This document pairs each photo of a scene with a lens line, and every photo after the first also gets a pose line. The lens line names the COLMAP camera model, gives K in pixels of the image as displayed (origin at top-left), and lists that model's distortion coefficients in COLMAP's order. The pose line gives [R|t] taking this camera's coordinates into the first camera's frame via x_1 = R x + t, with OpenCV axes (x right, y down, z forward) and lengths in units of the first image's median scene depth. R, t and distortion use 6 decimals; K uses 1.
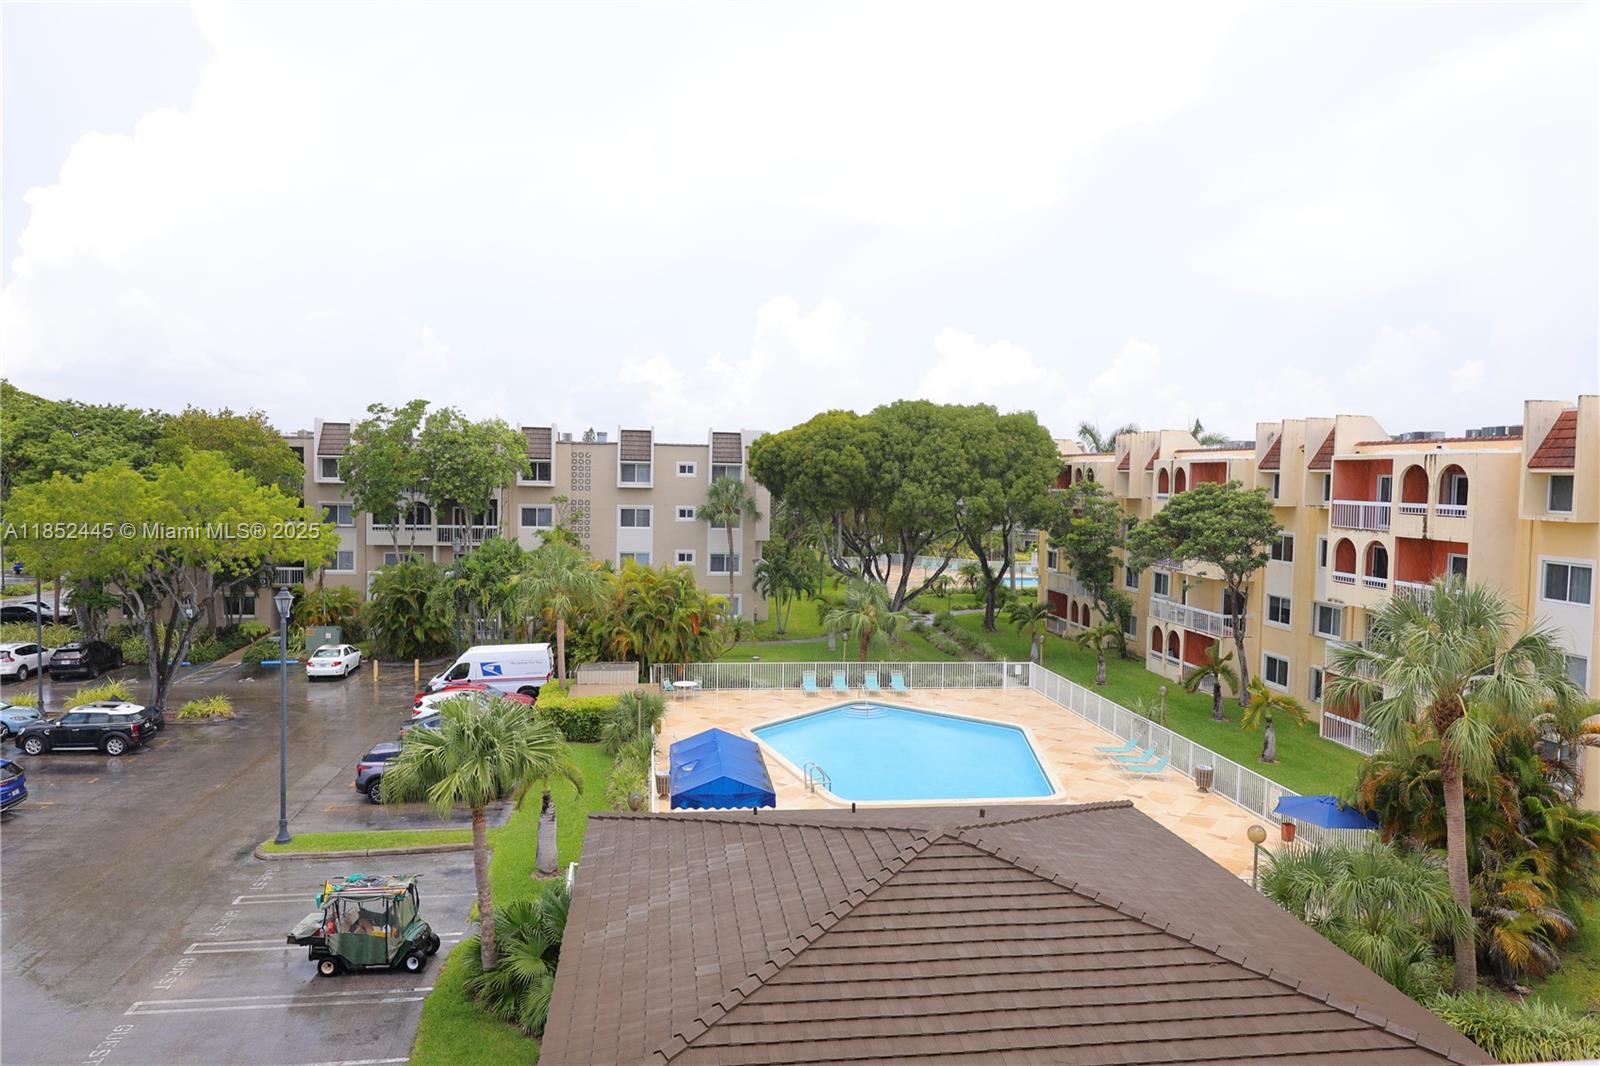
lens RADIAL K [[1108.0, 0, 794.4], [0, 1108.0, 529.5], [0, 0, 1]] dist [0.005174, 0.004192]
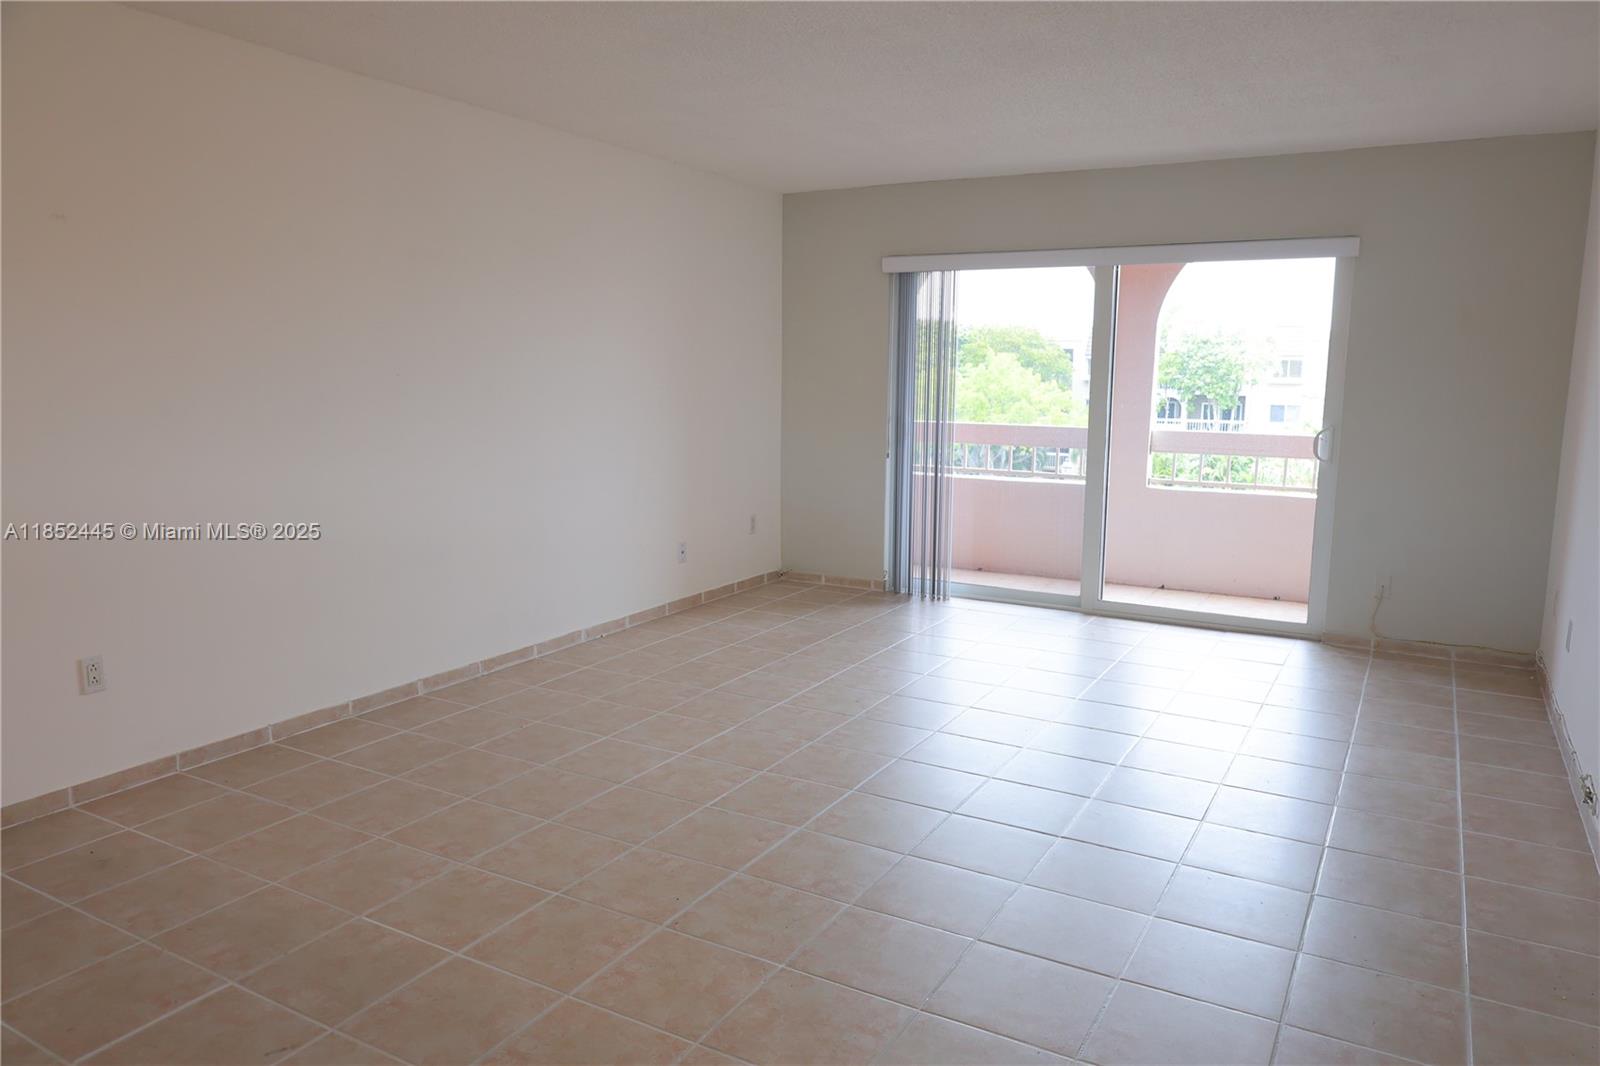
lens RADIAL K [[1108.0, 0, 796.7], [0, 1108.0, 530.5], [0, 0, 1]] dist [0.005174, 0.004192]
pose [[0.799407, 0.080851, -0.595325, 0.027954], [-0.027248, 0.994763, 0.098511, 0.007800], [0.600171, -0.062529, 0.797424, -0.102017]]
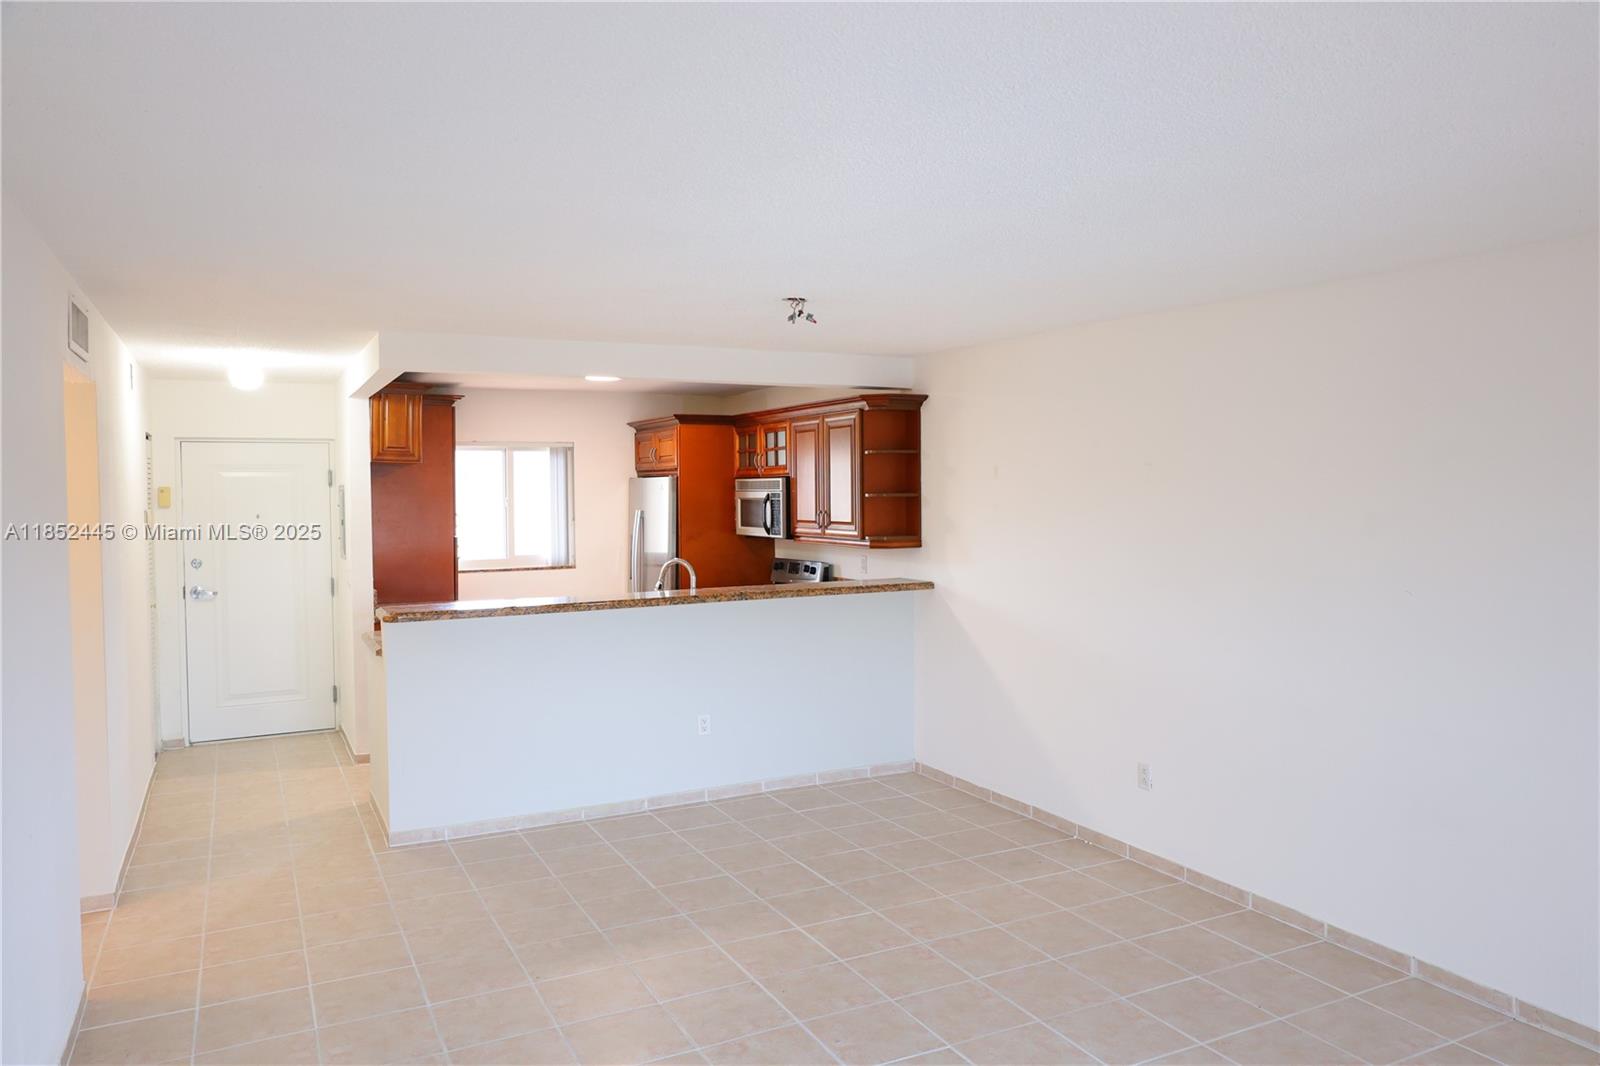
lens RADIAL K [[1108.0, 0, 804.5], [0, 1108.0, 533.2], [0, 0, 1]] dist [0.005174, 0.004192]
pose [[-0.937350, 0.008039, -0.348297, -0.058030], [-0.024628, 0.995704, 0.089262, -0.075967], [0.347518, 0.092247, -0.933125, 0.611656]]
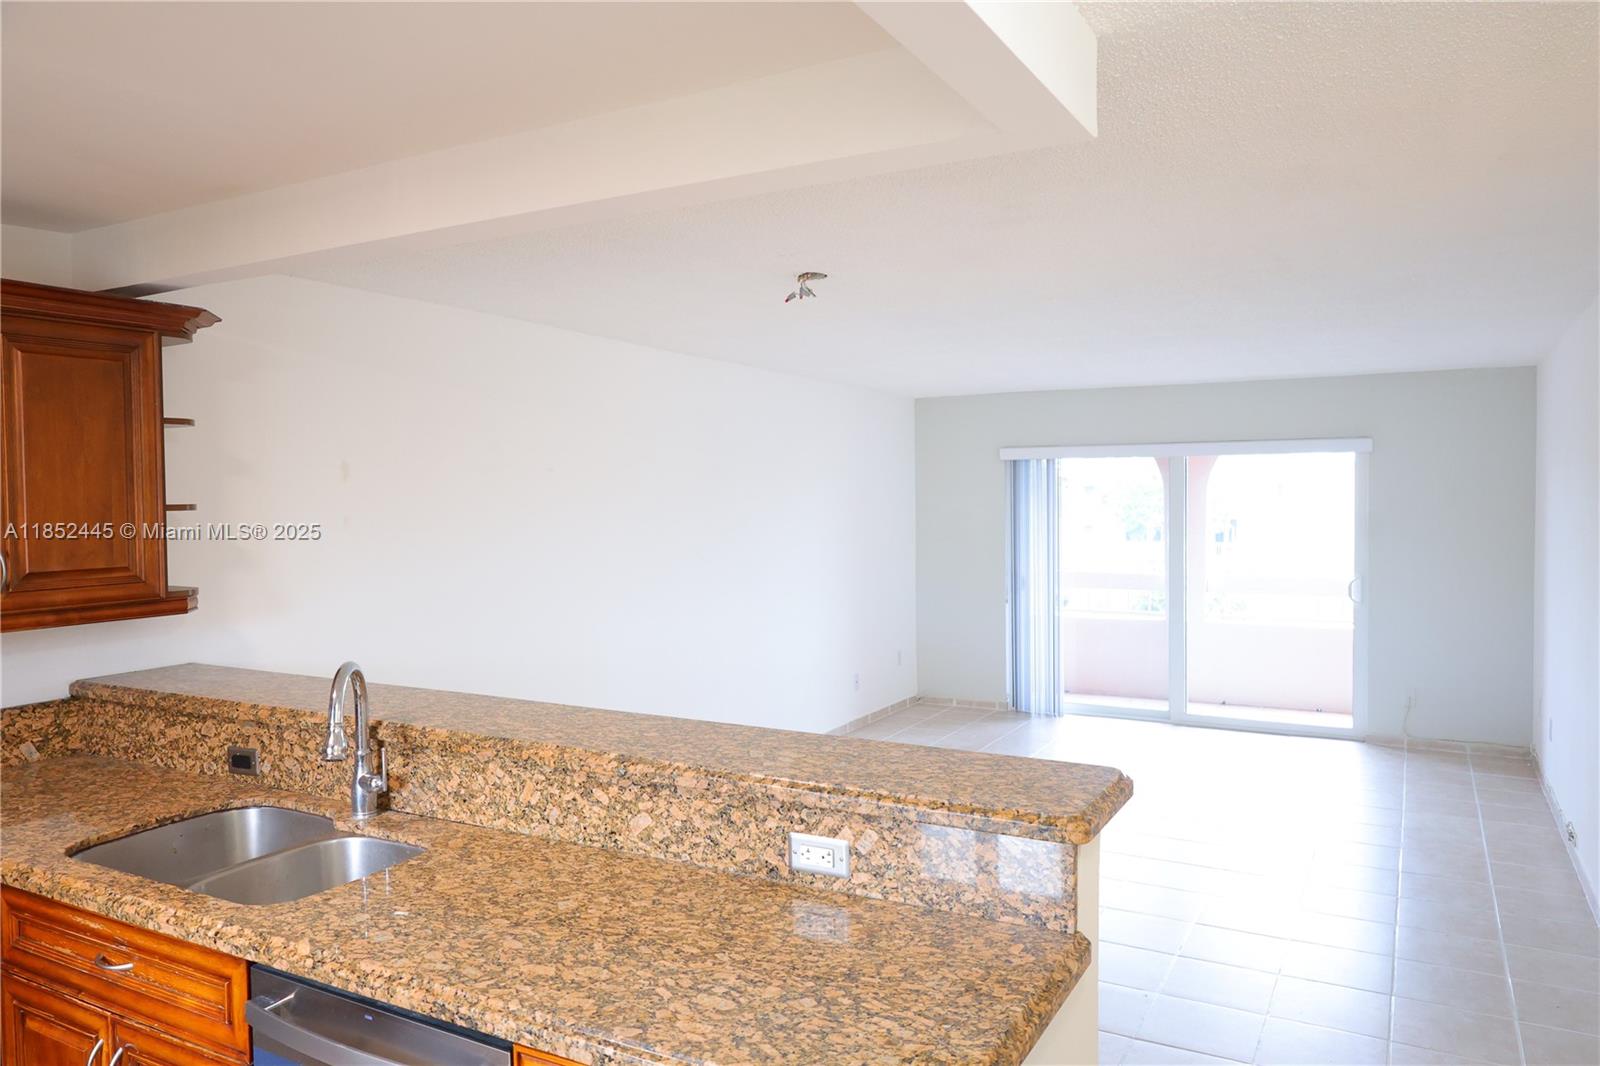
lens RADIAL K [[1108.0, 0, 803.0], [0, 1108.0, 527.2], [0, 0, 1]] dist [0.005174, 0.004192]
pose [[0.807370, -0.004305, -0.590029, 0.048253], [-0.008814, 0.999774, -0.019355, -0.019190], [0.589979, 0.020827, 0.807150, -0.384648]]
